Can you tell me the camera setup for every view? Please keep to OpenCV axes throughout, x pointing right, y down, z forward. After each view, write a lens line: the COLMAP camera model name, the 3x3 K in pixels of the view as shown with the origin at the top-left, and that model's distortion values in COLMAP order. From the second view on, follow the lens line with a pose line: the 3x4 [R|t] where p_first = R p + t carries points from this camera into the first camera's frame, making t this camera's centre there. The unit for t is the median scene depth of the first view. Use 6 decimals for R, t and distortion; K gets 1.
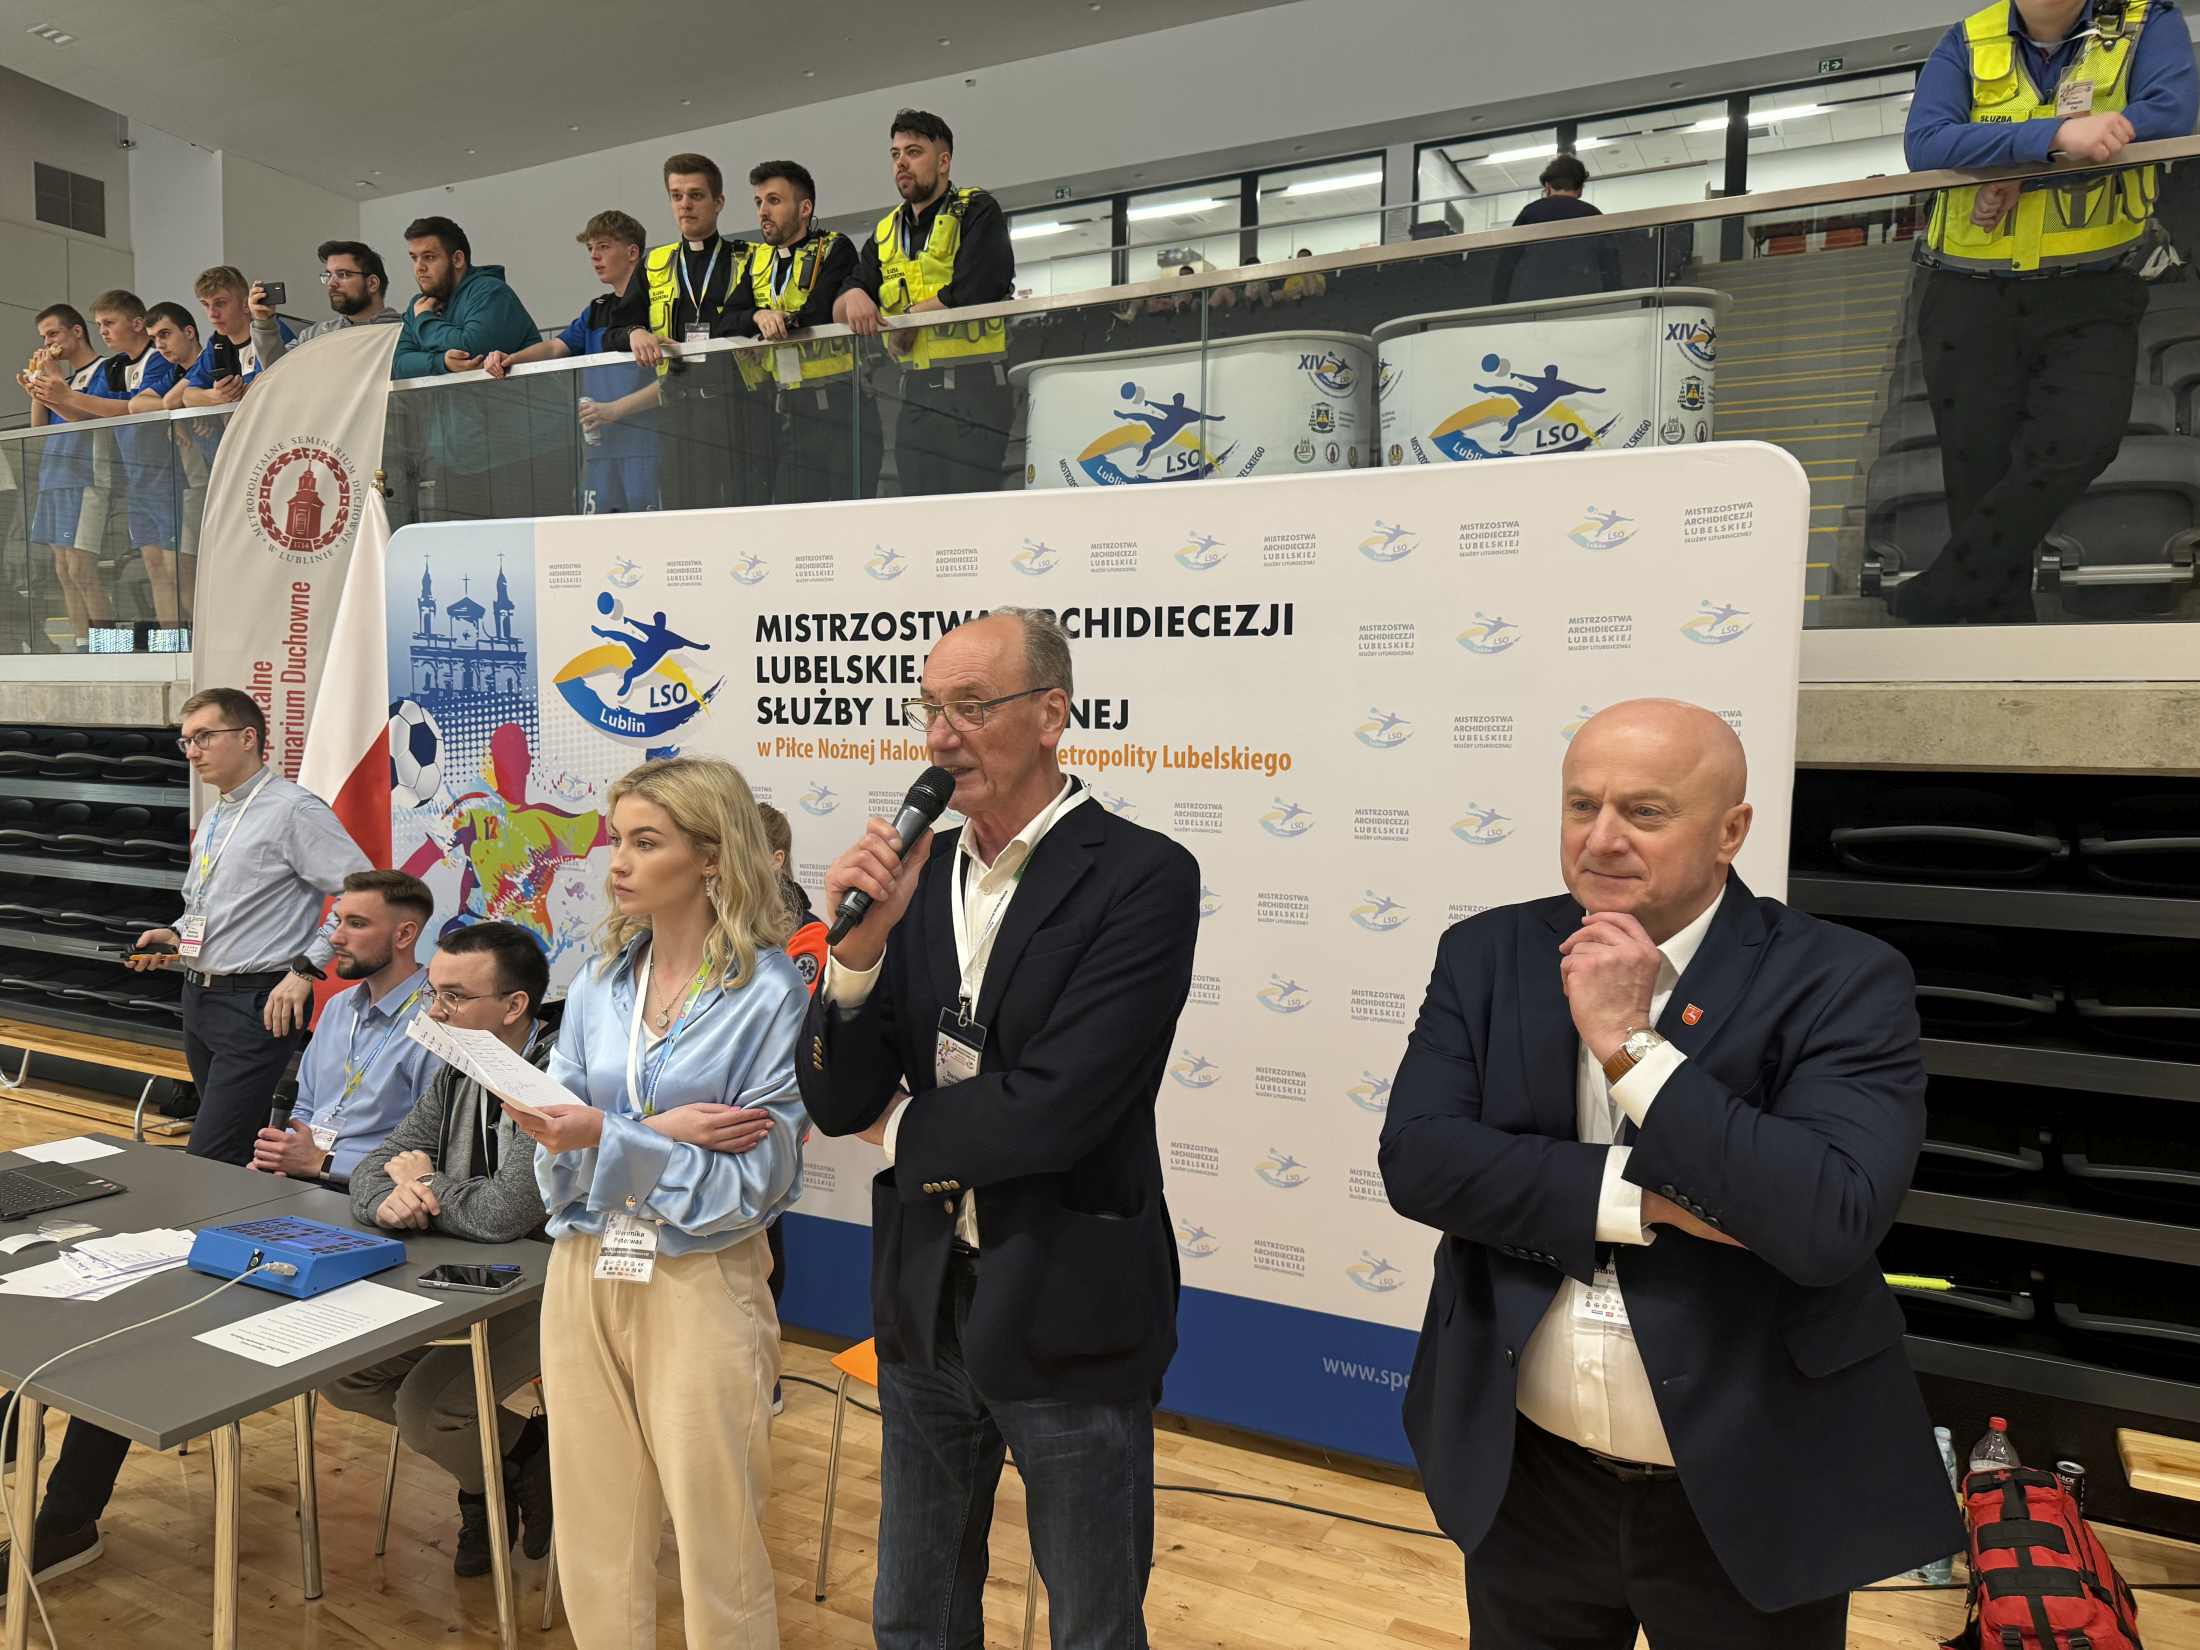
lens RADIAL K [[1577.2, 0, 1100.0], [0, 1577.2, 825.0], [0, 0, 1]] dist [0.075438, -0.075122]
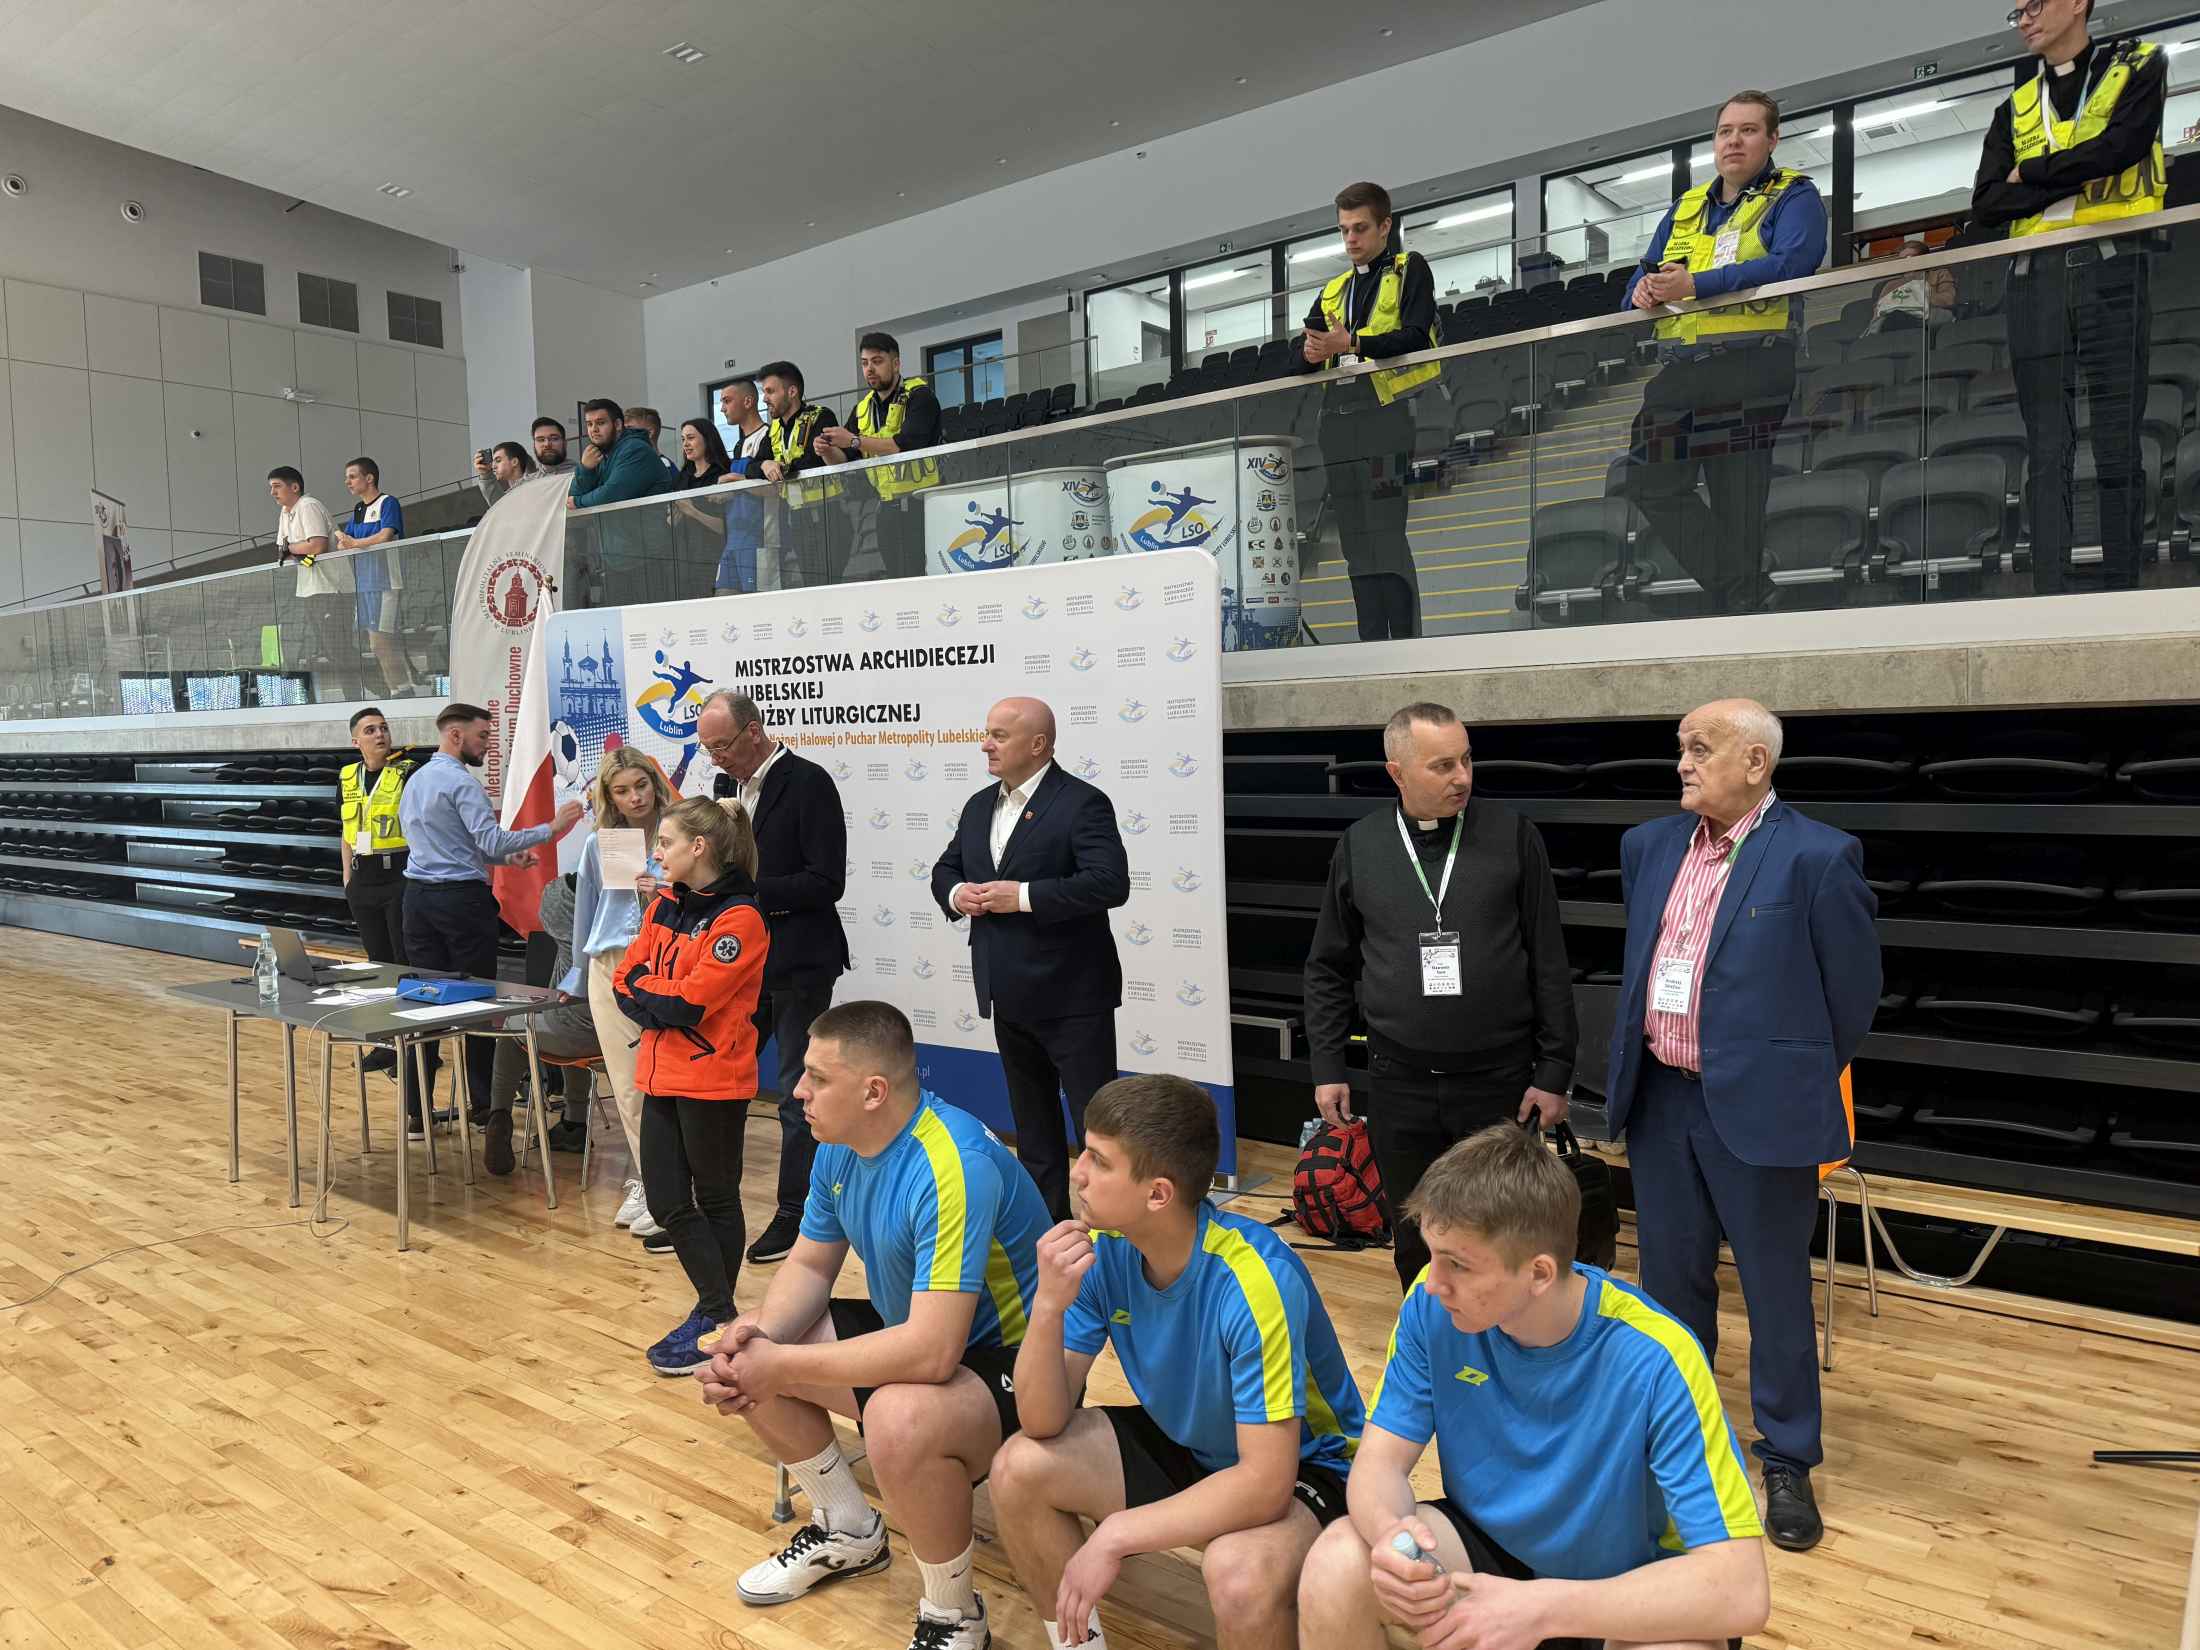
lens RADIAL K [[1549.3, 0, 1100.0], [0, 1549.3, 825.0], [0, 0, 1]] dist [0.088726, -0.062198]
pose [[0.984397, -0.024739, -0.174217, 0.383869], [0.023979, 0.999692, -0.006463, 0.051178], [0.174323, 0.002184, 0.984686, -0.469250]]
